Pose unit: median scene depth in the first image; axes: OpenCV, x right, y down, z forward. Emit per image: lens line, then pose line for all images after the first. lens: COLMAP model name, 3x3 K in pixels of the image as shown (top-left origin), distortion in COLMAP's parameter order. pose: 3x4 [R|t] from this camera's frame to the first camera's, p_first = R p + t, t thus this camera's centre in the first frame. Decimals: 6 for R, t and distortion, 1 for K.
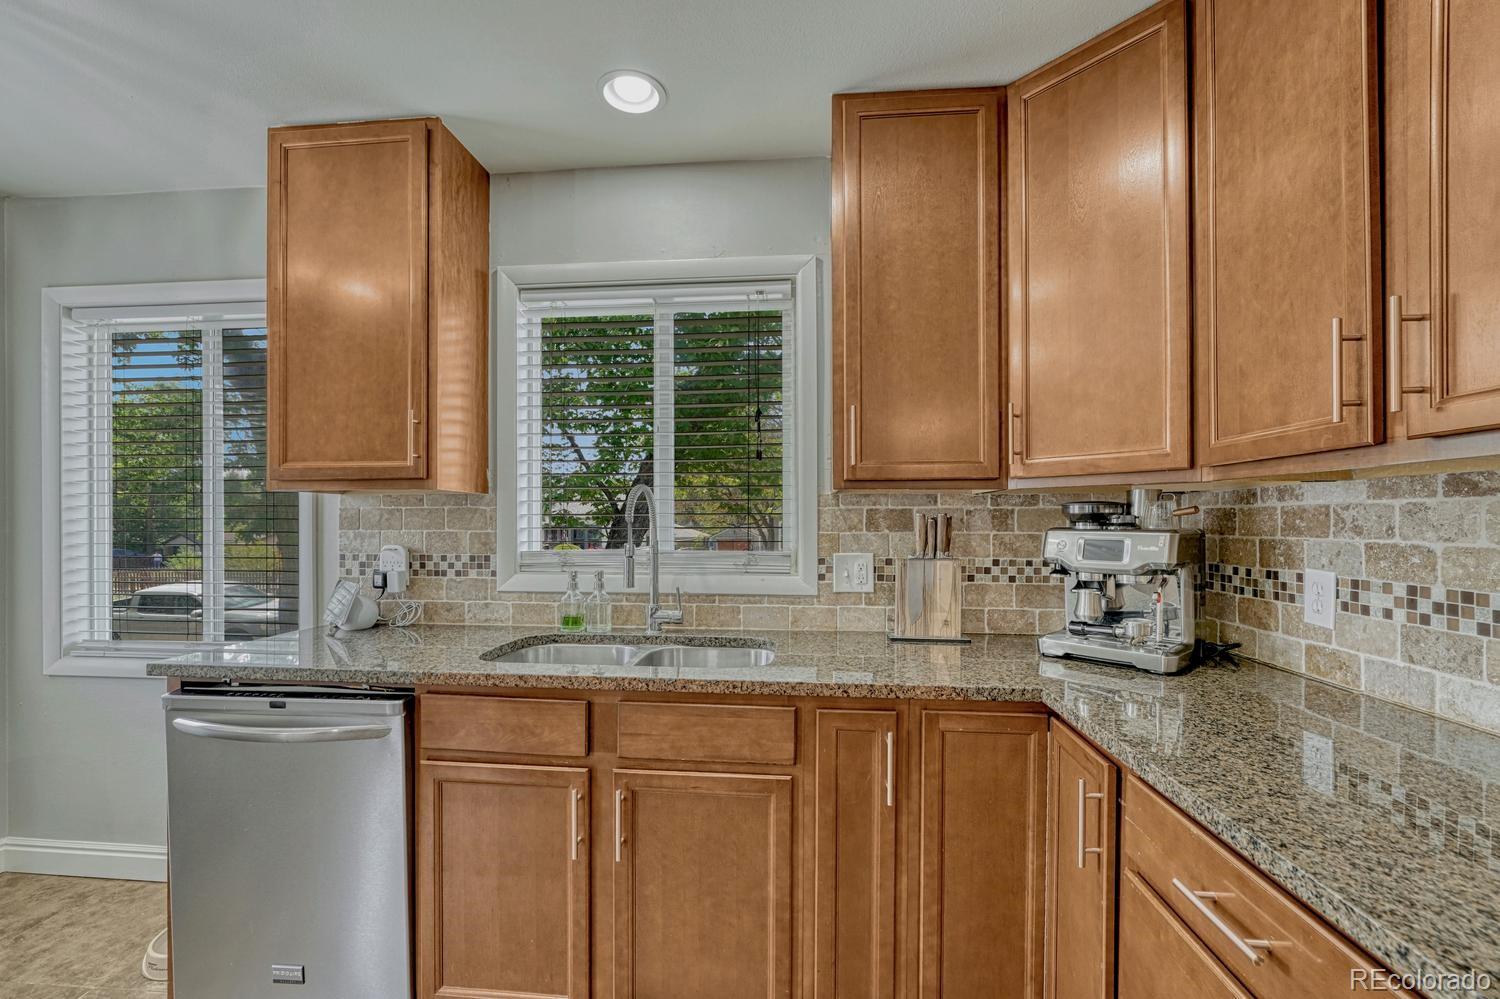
lens RADIAL K [[643.4, 0, 751.6], [0, 643.4, 523.6], [0, 0, 1]] dist [-0.008831, 0.000527]
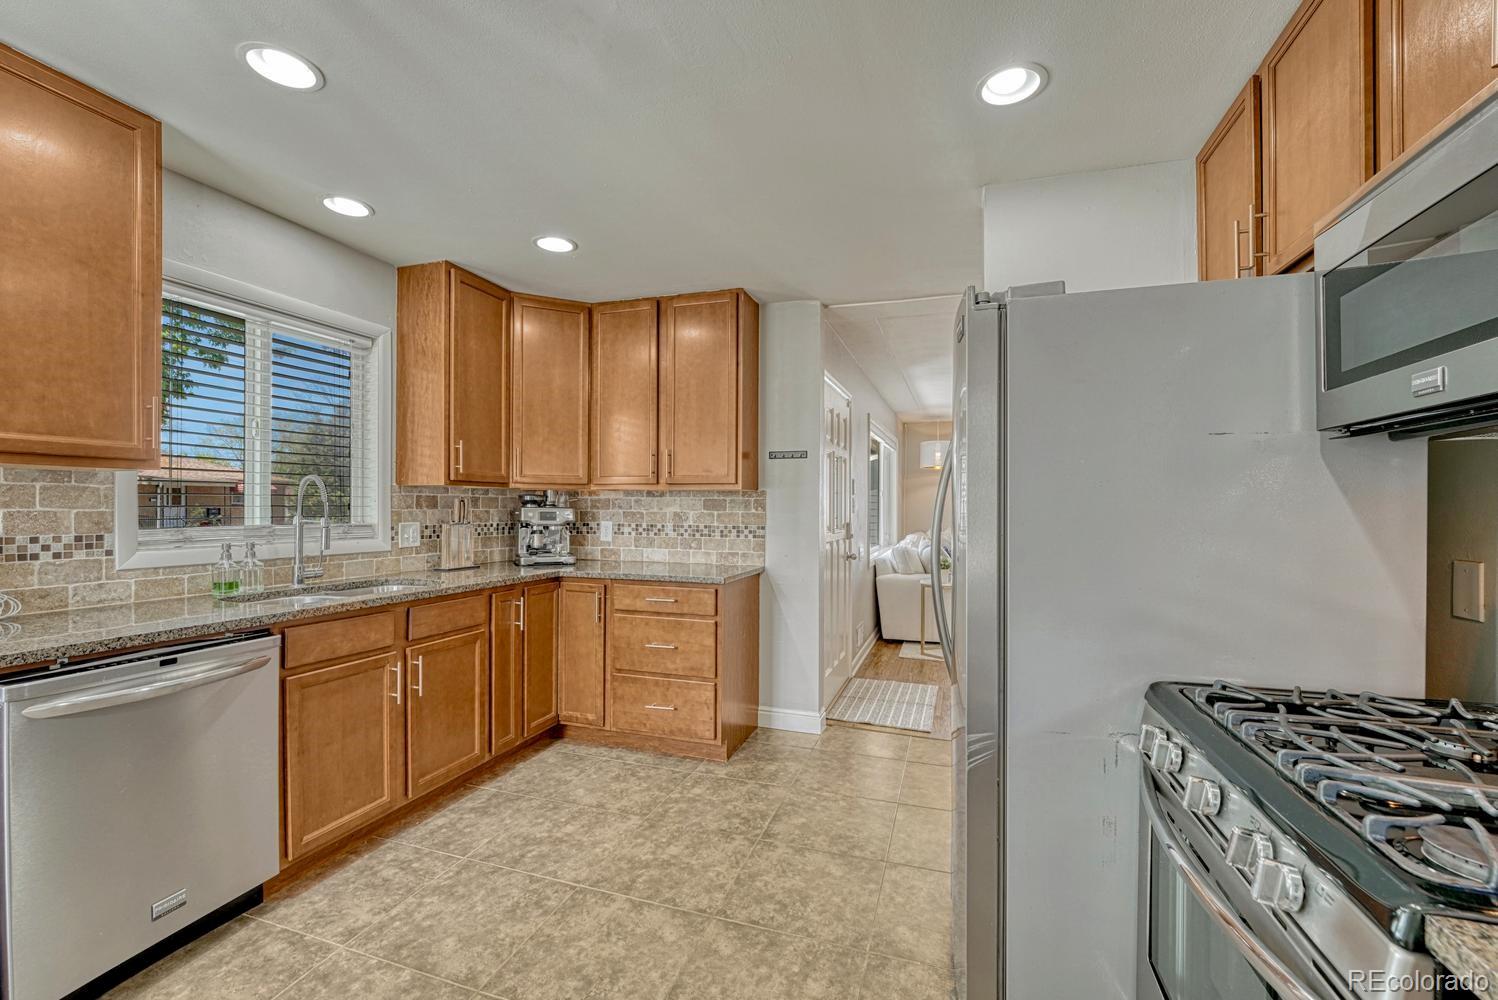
lens RADIAL K [[627.4, 0, 766.4], [0, 627.4, 507.9], [0, 0, 1]] dist [-0.001625, -0.000047]
pose [[0.211084, -0.001169, 0.977467, -1.468836], [-0.002423, 0.999996, 0.001719, 0.005970], [-0.977465, -0.002731, 0.211080, -0.246194]]
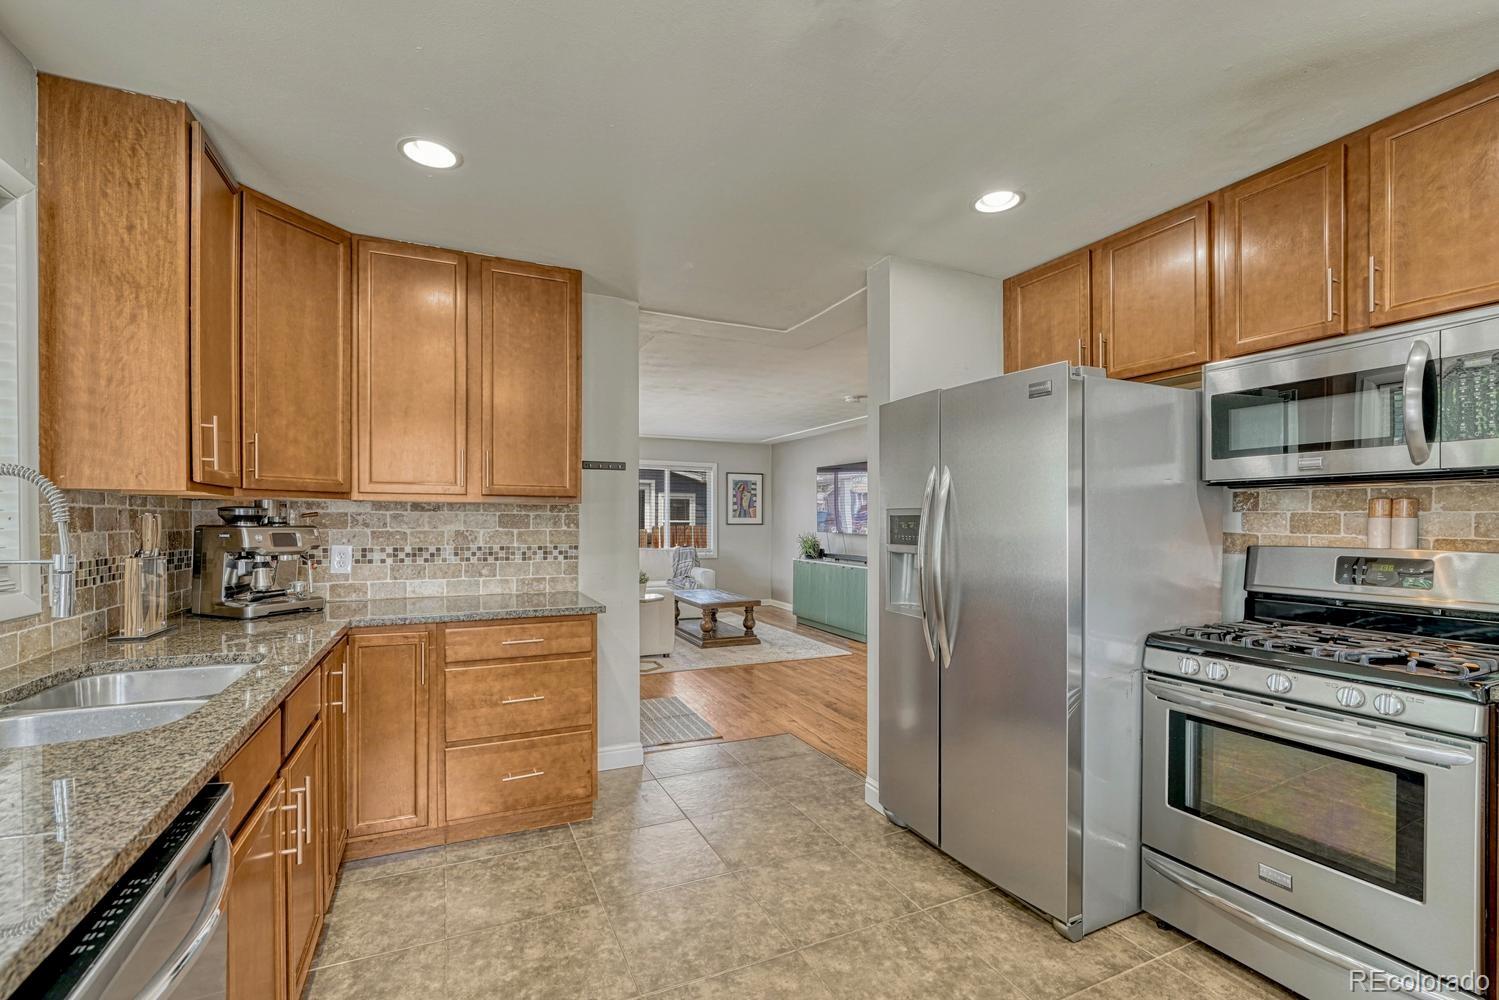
lens RADIAL K [[643.0, 0, 751.1], [0, 643.0, 524.1], [0, 0, 1]] dist [-0.008831, 0.000527]
pose [[-0.505650, -0.004455, 0.862727, -1.290883], [0.001628, 0.999980, 0.006118, -0.003114], [-0.862737, 0.004498, -0.505633, 0.792029]]
